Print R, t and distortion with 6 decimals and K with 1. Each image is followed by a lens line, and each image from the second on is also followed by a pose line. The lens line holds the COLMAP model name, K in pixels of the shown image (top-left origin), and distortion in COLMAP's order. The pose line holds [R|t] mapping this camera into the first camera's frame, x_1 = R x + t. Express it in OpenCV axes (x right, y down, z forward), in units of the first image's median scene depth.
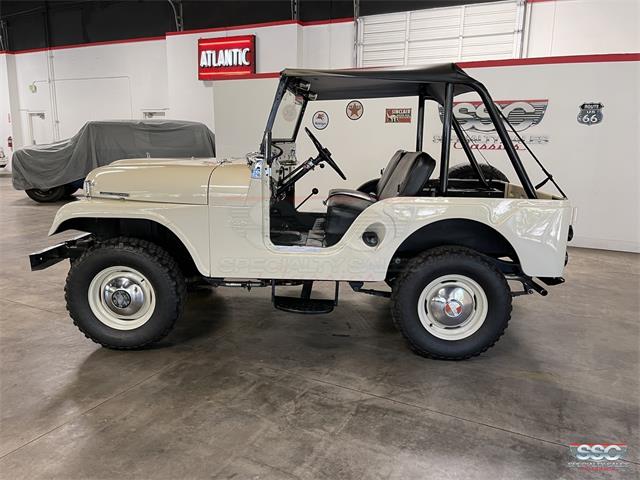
lens RADIAL K [[484.5, 0, 321.1], [0, 484.5, 238.0], [0, 0, 1]] dist [0.086926, -0.110435]
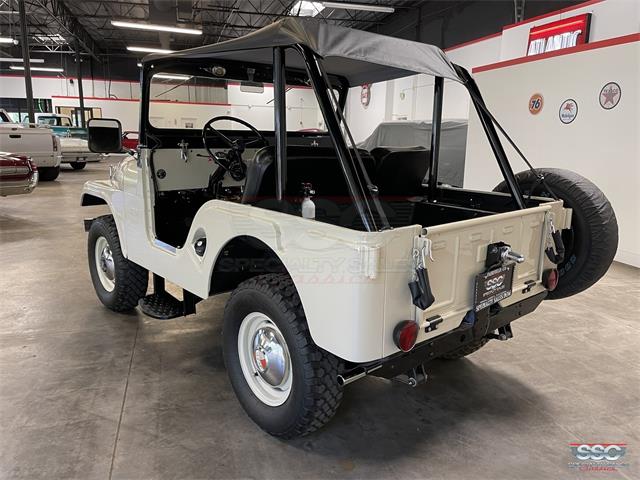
lens RADIAL K [[484.5, 0, 324.8], [0, 484.5, 239.9], [0, 0, 1]] dist [0.086926, -0.110435]
pose [[0.695216, 0.148739, -0.703243, 0.683969], [-0.149775, 0.986858, 0.060659, -0.075302], [0.703023, 0.063157, 0.708357, 0.448821]]
